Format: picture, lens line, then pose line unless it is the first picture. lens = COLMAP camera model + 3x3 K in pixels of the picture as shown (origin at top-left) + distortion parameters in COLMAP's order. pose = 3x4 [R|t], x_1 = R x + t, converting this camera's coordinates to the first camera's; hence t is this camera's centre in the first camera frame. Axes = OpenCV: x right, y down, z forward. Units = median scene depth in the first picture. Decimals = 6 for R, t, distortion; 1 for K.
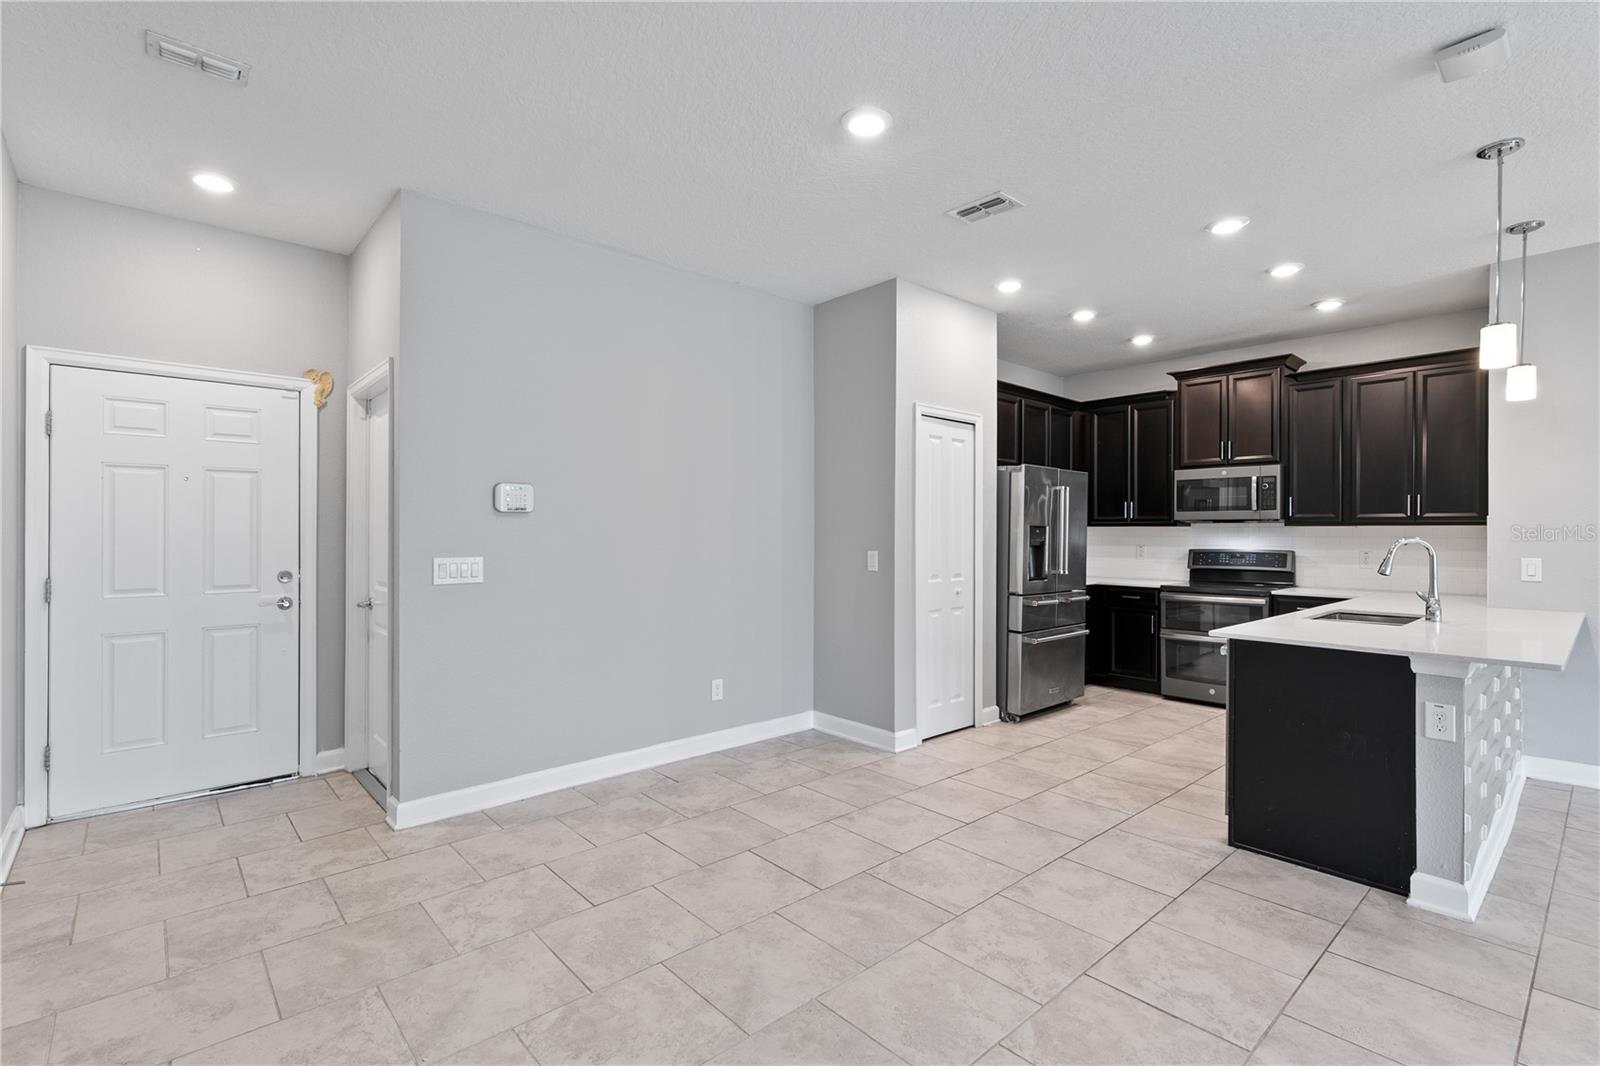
lens RADIAL K [[738.3, 0, 802.8], [0, 738.3, 527.4], [0, 0, 1]] dist [0.008735, 0.001045]
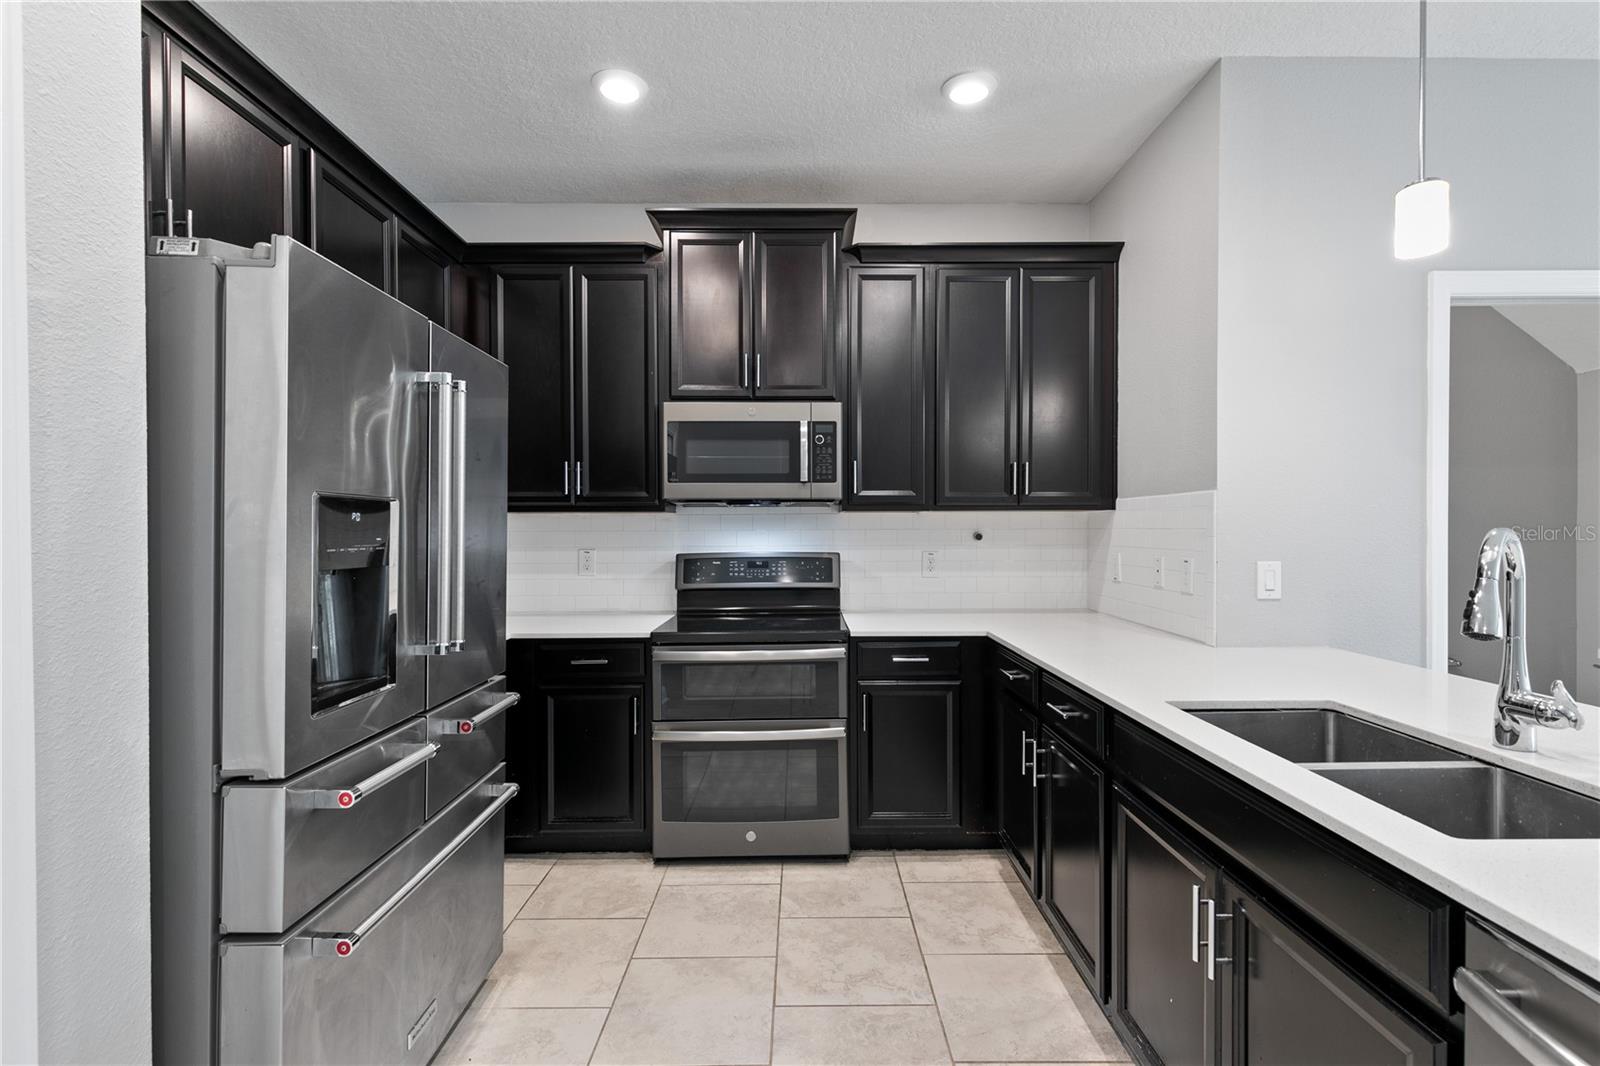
lens RADIAL K [[723.4, 0, 804.1], [0, 723.4, 533.1], [0, 0, 1]] dist [0.005141, 0.000254]
pose [[0.668603, -0.012623, 0.743512, 0.280804], [0.002259, 0.999886, 0.014944, 0.008870], [-0.743616, -0.008312, 0.668555, 0.854425]]
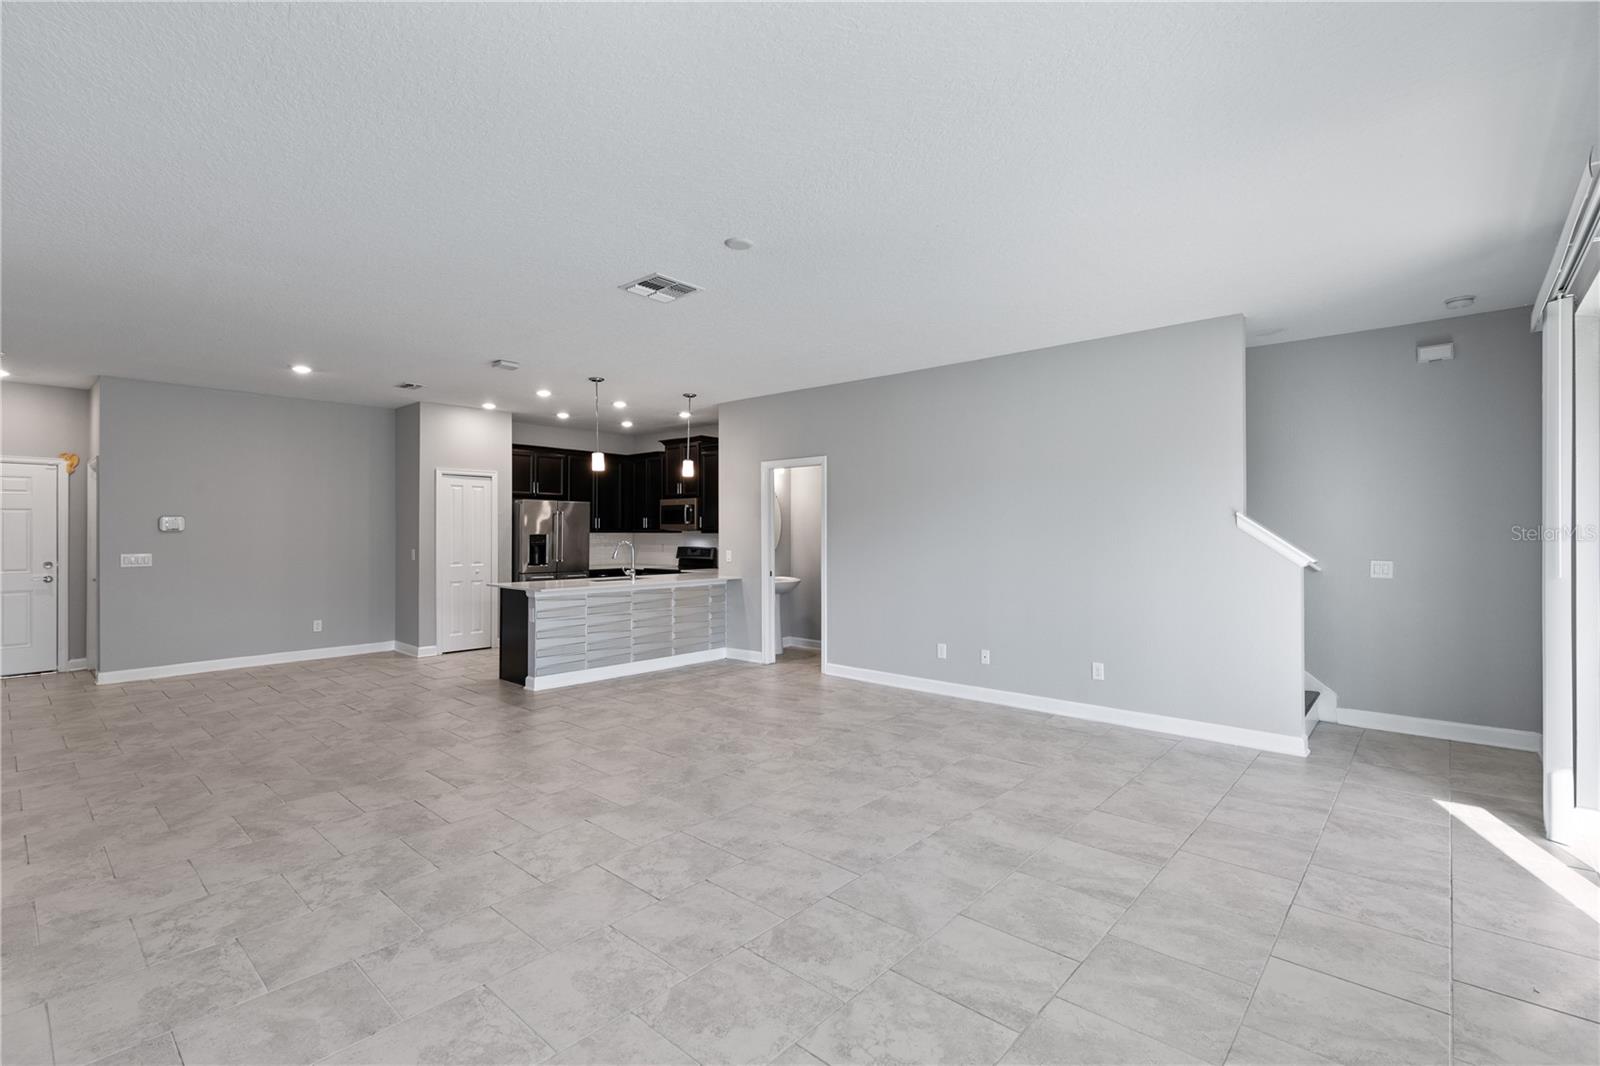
lens RADIAL K [[731.2, 0, 804.2], [0, 731.2, 528.1], [0, 0, 1]] dist [0.005426, 0.000843]
pose [[0.994990, -0.003421, 0.099913, 0.950019], [0.003040, 0.999988, 0.003957, -0.026655], [-0.099925, -0.003633, 0.994988, -0.971682]]
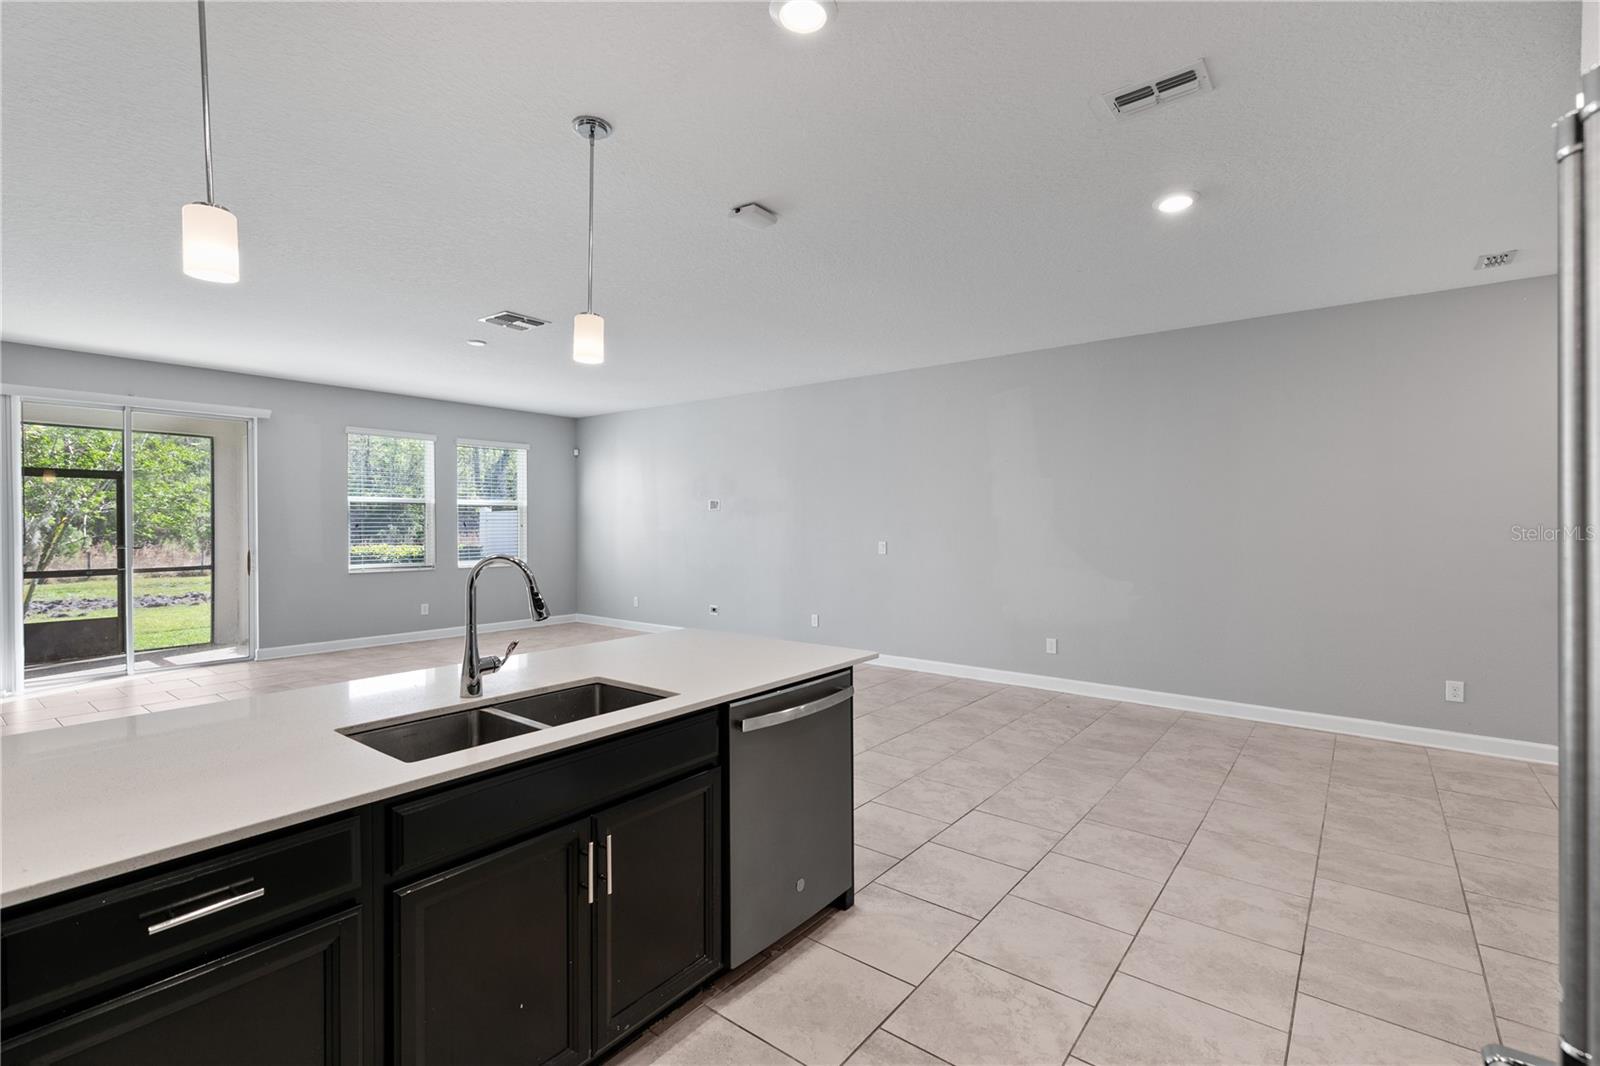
lens RADIAL K [[738.3, 0, 802.8], [0, 738.3, 527.4], [0, 0, 1]] dist [0.008735, 0.001045]
pose [[-0.983876, -0.006176, -0.178744, 0.585040], [-0.005490, 0.999976, -0.004330, -0.003658], [0.178766, -0.003279, -0.983886, 1.363622]]
